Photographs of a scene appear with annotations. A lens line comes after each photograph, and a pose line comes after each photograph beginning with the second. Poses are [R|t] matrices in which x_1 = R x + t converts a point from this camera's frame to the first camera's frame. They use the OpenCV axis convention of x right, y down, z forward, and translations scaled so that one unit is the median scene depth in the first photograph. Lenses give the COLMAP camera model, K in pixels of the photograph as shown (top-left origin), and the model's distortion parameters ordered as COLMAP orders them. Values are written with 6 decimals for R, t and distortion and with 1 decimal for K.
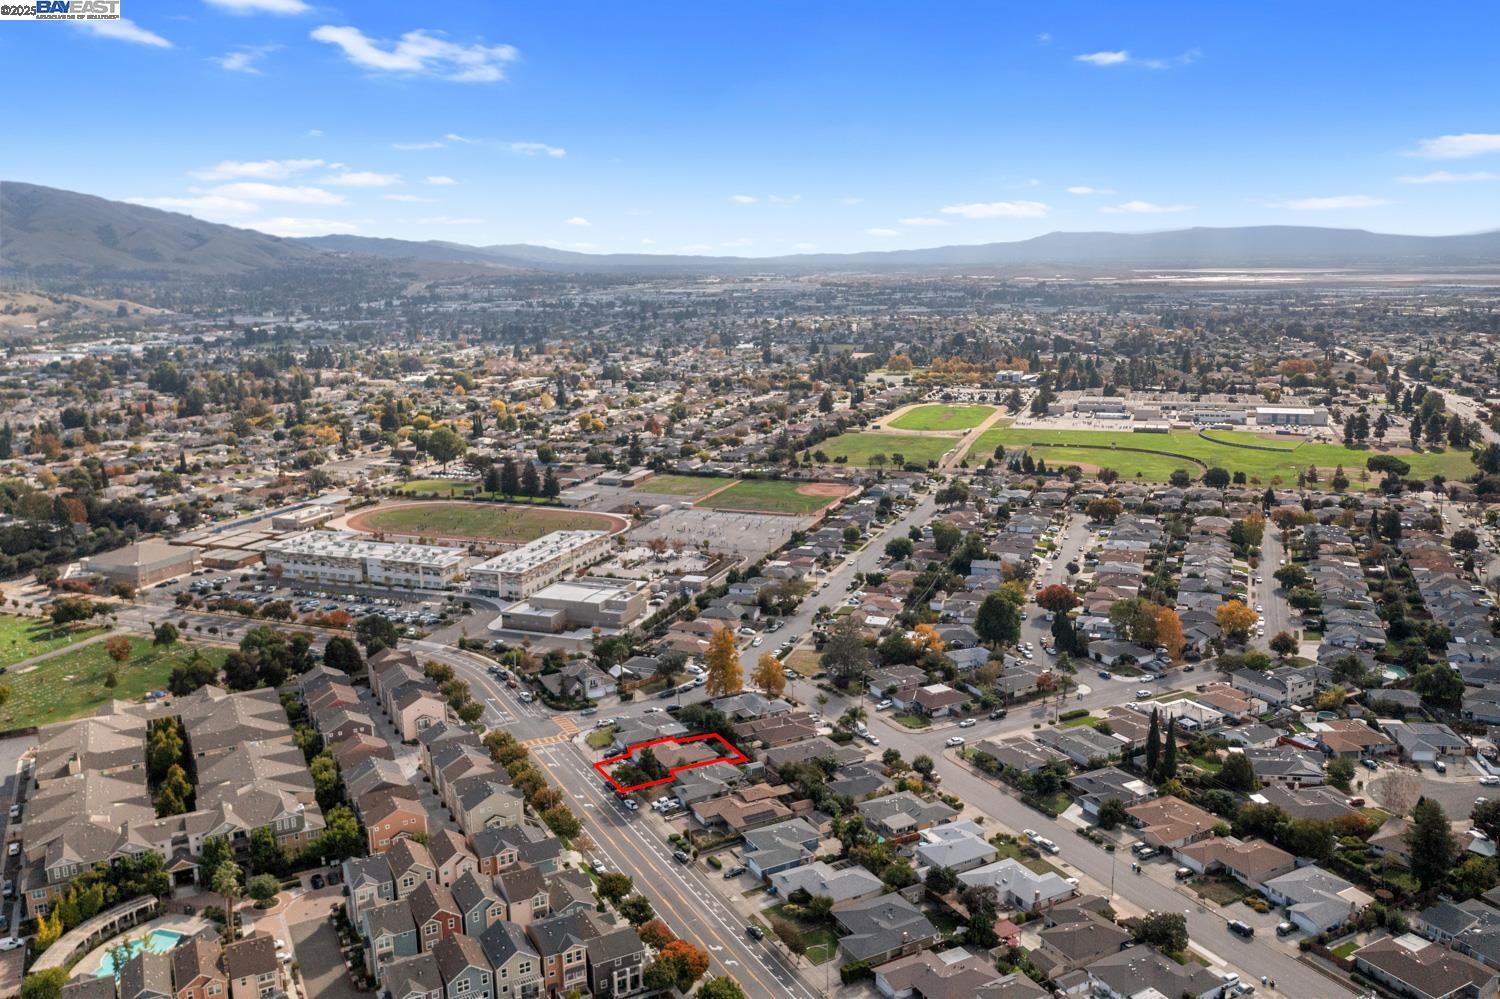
lens RADIAL K [[1200.2, 0, 750.0], [0, 1200.2, 499.5], [0, 0, 1]] dist [-0.018485, 0.011736]
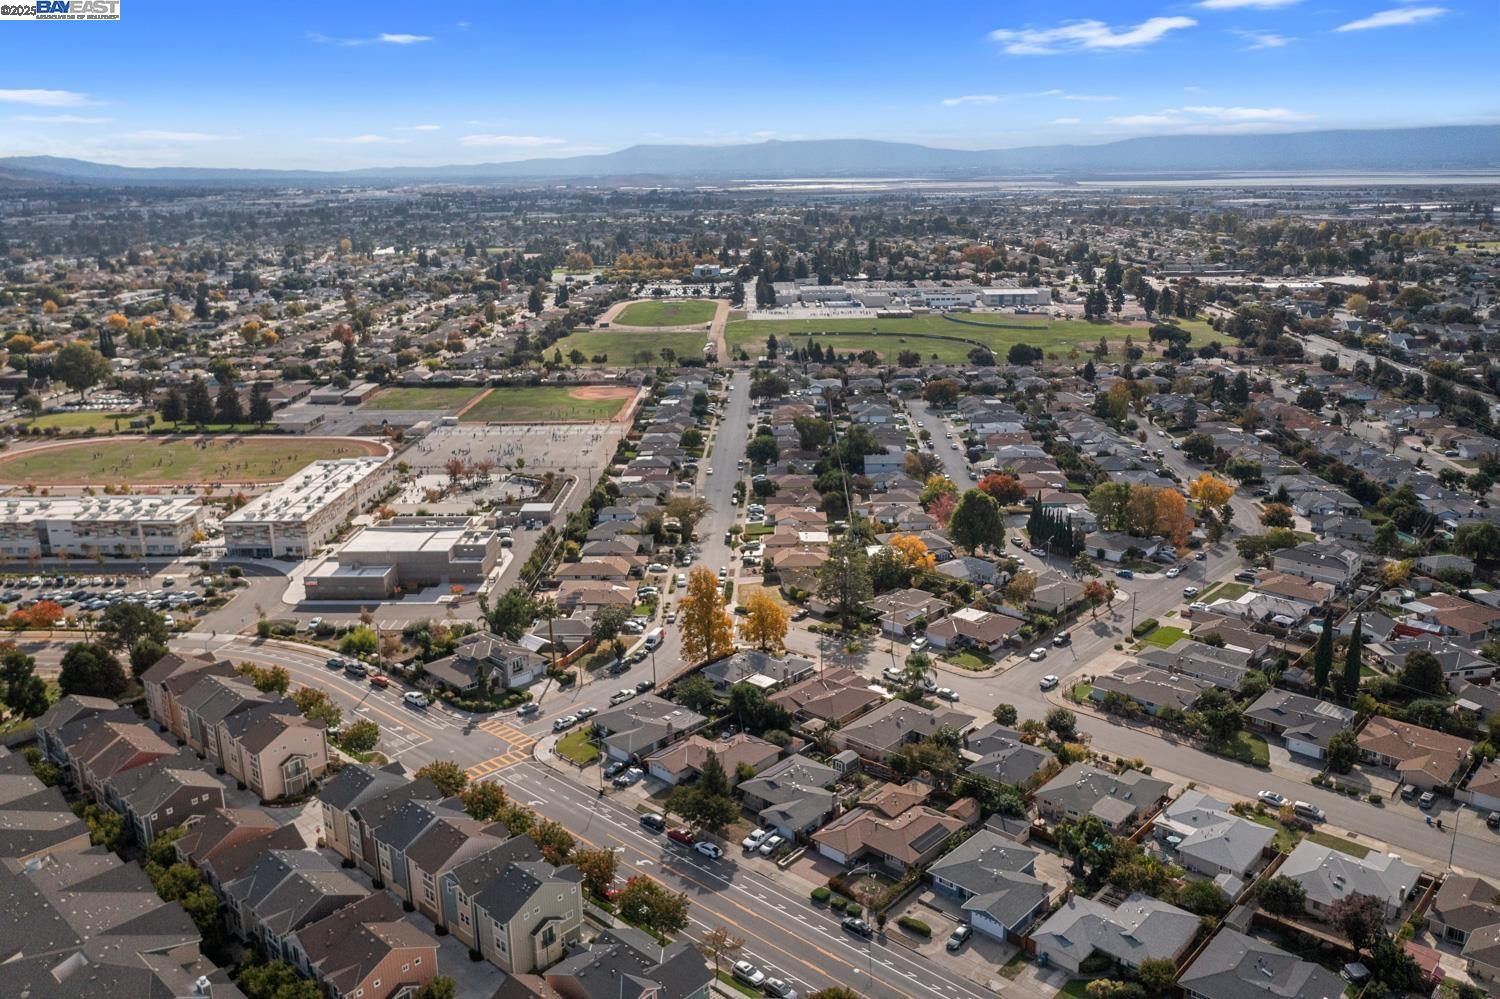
lens RADIAL K [[1200.2, 0, 750.0], [0, 1200.2, 499.5], [0, 0, 1]] dist [-0.018485, 0.011736]
pose [[0.943892, -0.086895, 0.318619, -0.177537], [0.065356, 0.994832, 0.077701, 0.011876], [-0.323724, -0.052518, 0.944693, 0.260259]]
